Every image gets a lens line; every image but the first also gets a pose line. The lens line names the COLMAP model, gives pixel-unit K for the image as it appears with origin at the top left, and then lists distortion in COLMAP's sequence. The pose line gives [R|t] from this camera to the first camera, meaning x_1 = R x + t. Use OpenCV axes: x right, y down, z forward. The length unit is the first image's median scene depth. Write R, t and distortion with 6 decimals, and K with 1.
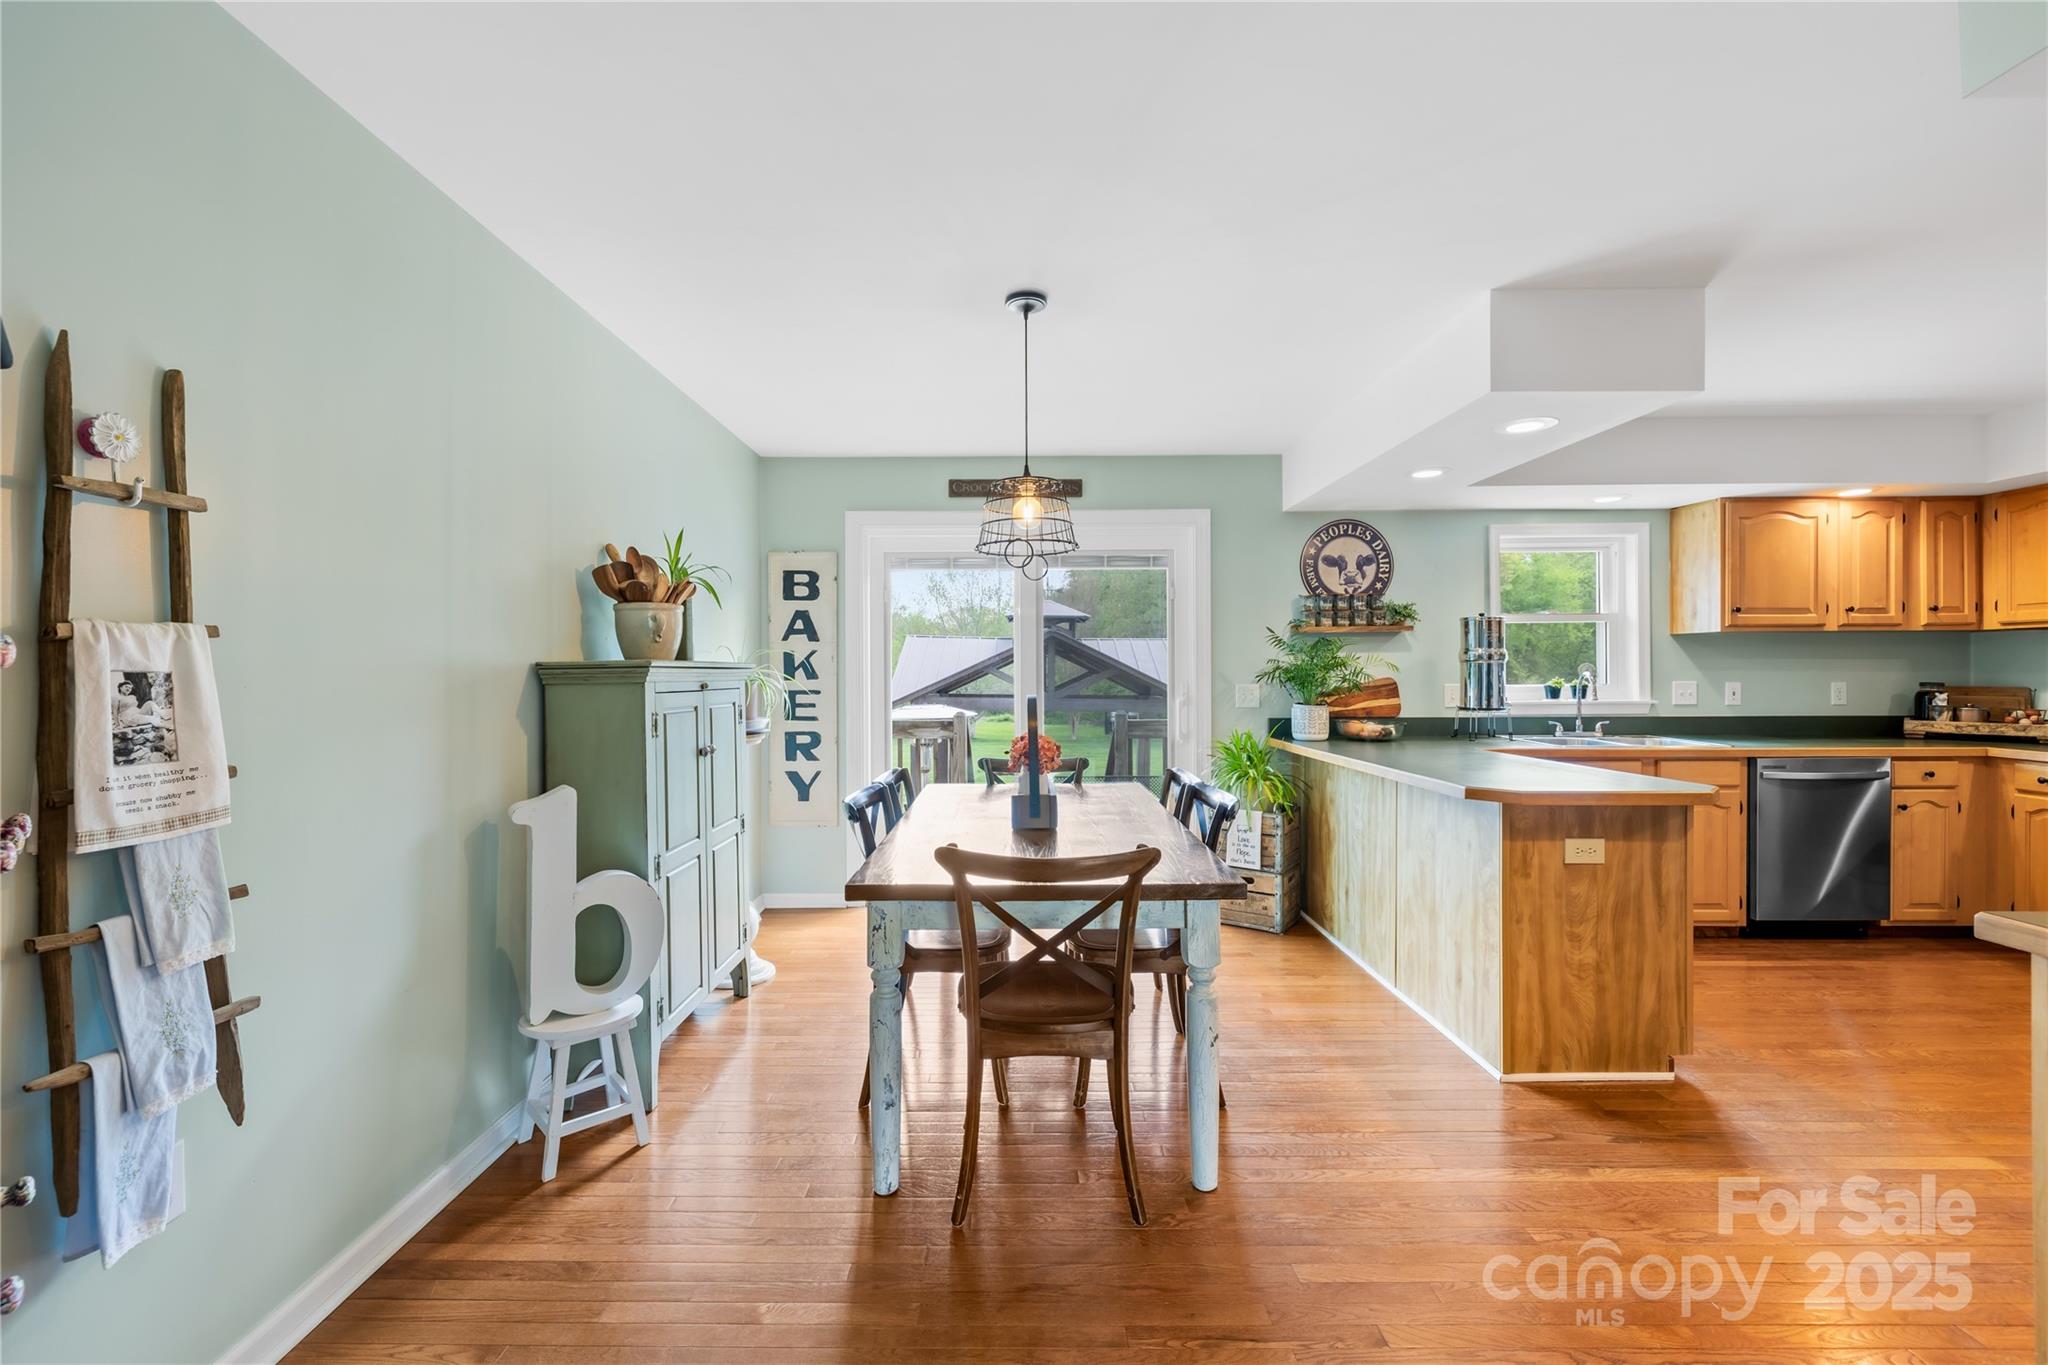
lens RADIAL K [[843.2, 0, 1027.4], [0, 843.2, 675.6], [0, 0, 1]] dist [0.000812, -0.000643]
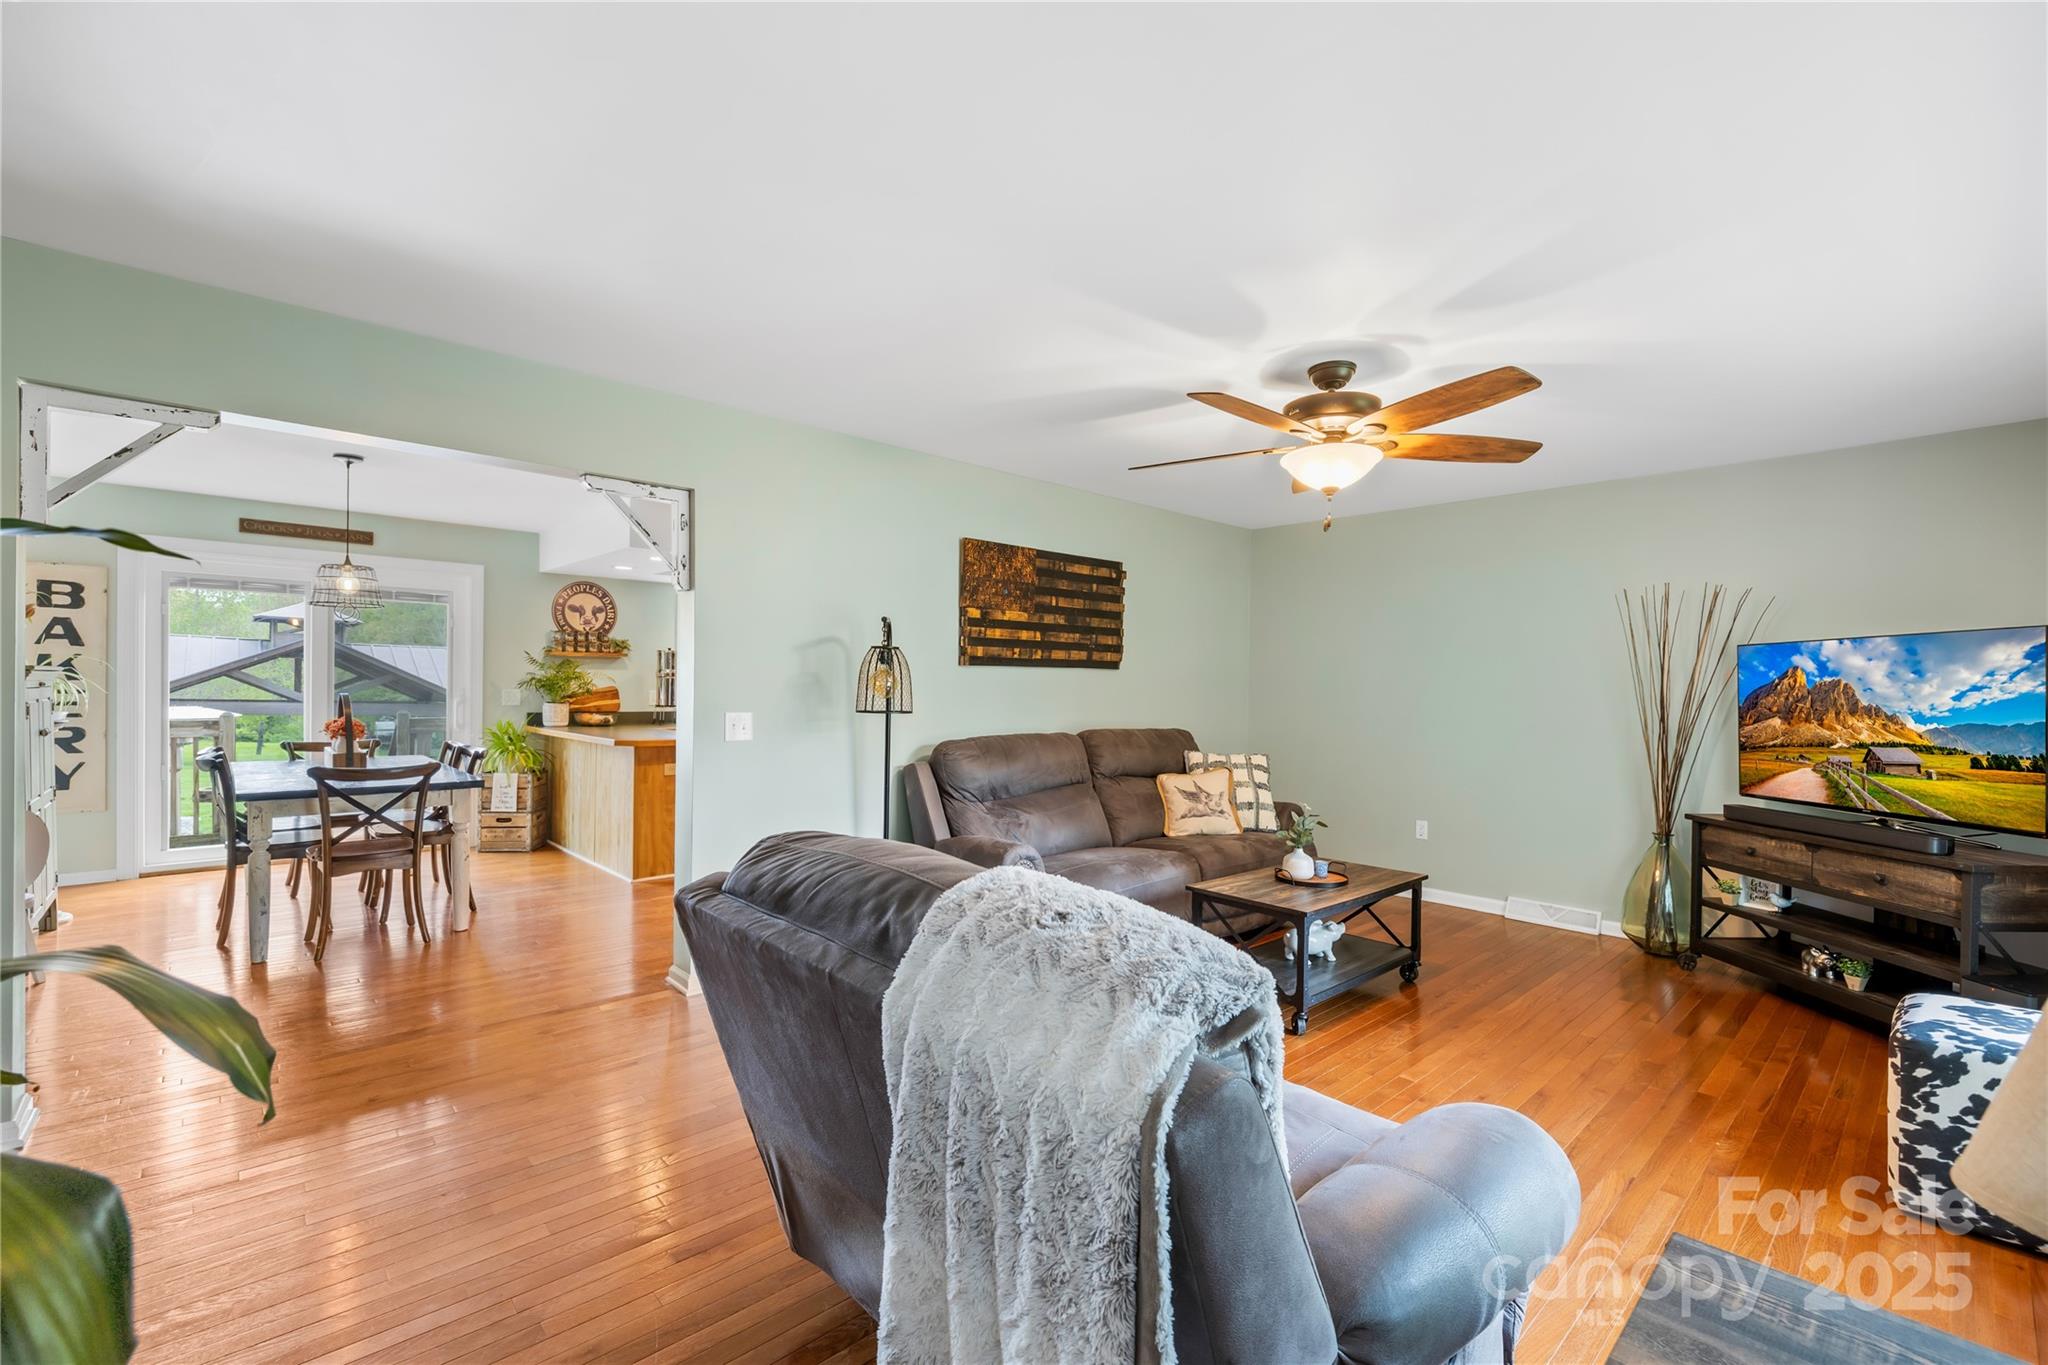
lens RADIAL K [[869.3, 0, 993.2], [0, 869.3, 697.0], [0, 0, 1]] dist [-0.000856, 0.000126]
pose [[0.752860, 0.007494, 0.658138, -0.104439], [-0.015886, 0.999851, 0.006787, 0.000143], [-0.657989, -0.015565, 0.752866, -0.712579]]
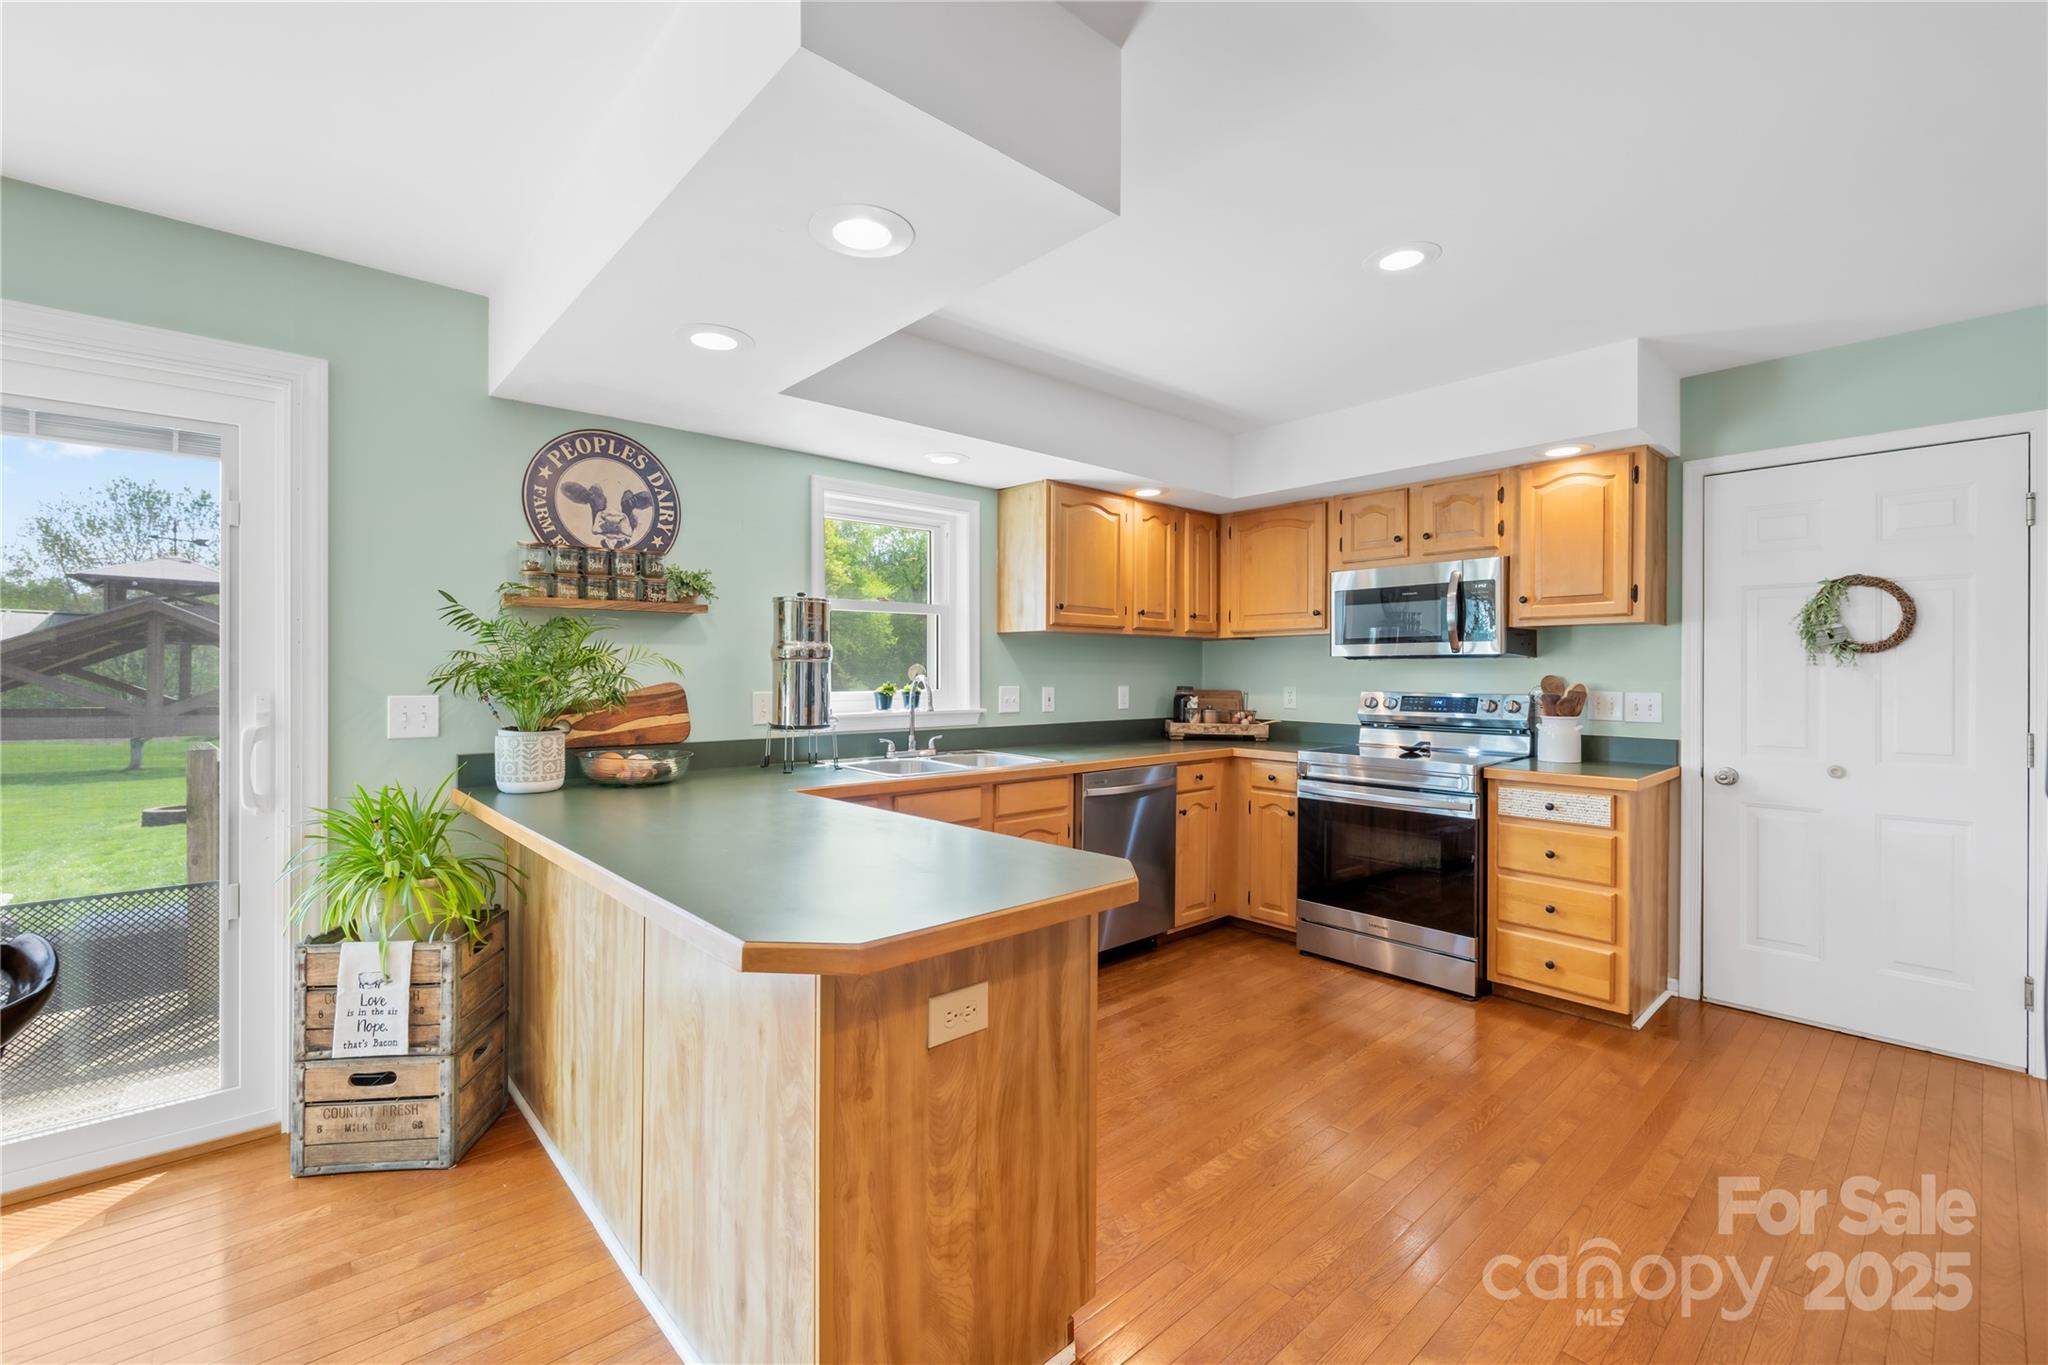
lens RADIAL K [[843.2, 0, 1003.0], [0, 843.2, 675.3], [0, 0, 1]] dist [0.000812, -0.000643]
pose [[0.754296, 0.004138, 0.656522, 0.204168], [-0.002639, 0.999991, -0.003270, -0.002014], [-0.656529, 0.000734, 0.754300, 0.357174]]
